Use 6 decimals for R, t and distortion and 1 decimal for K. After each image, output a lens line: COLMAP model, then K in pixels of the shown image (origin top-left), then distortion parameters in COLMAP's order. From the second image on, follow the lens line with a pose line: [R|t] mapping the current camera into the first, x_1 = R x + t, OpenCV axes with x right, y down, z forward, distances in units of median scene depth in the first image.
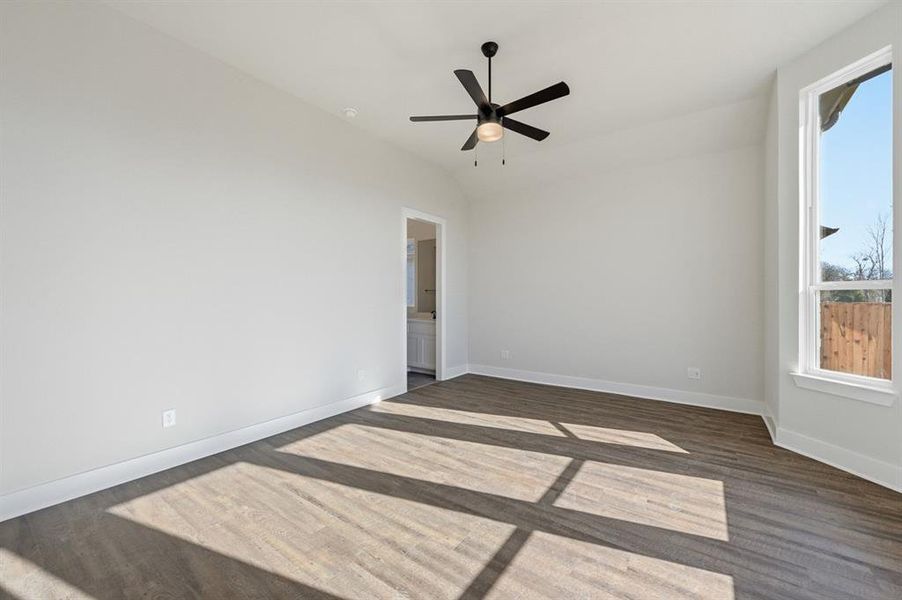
lens RADIAL K [[356.6, 0, 455.8], [0, 356.6, 296.5], [0, 0, 1]] dist [-0.000312, 0.000168]
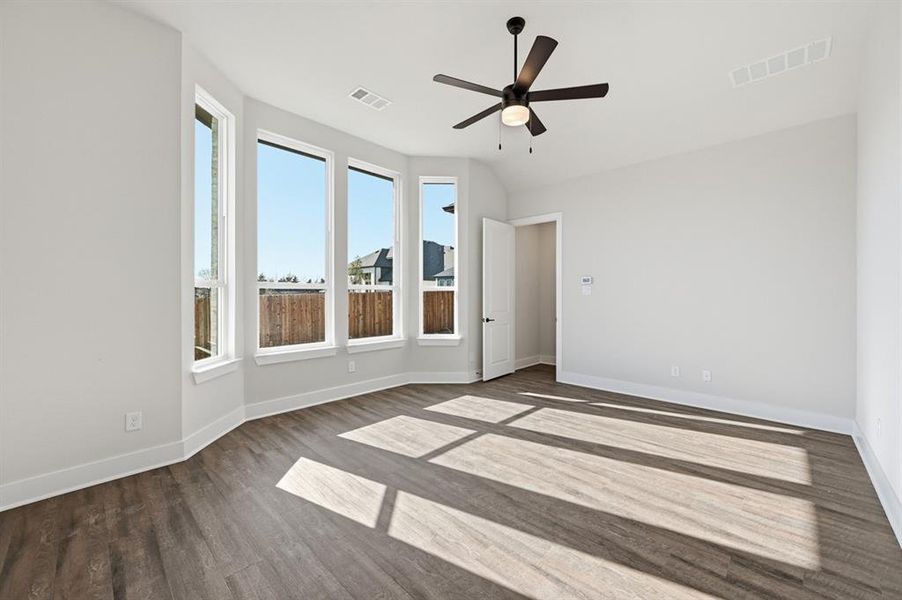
lens RADIAL K [[356.6, 0, 455.8], [0, 356.6, 296.5], [0, 0, 1]] dist [-0.000312, 0.000168]
pose [[-0.990137, -0.000692, 0.140101, 0.123191], [-0.000198, 0.999994, 0.003537, 0.006238], [-0.140102, 0.003474, -0.990131, 2.014240]]
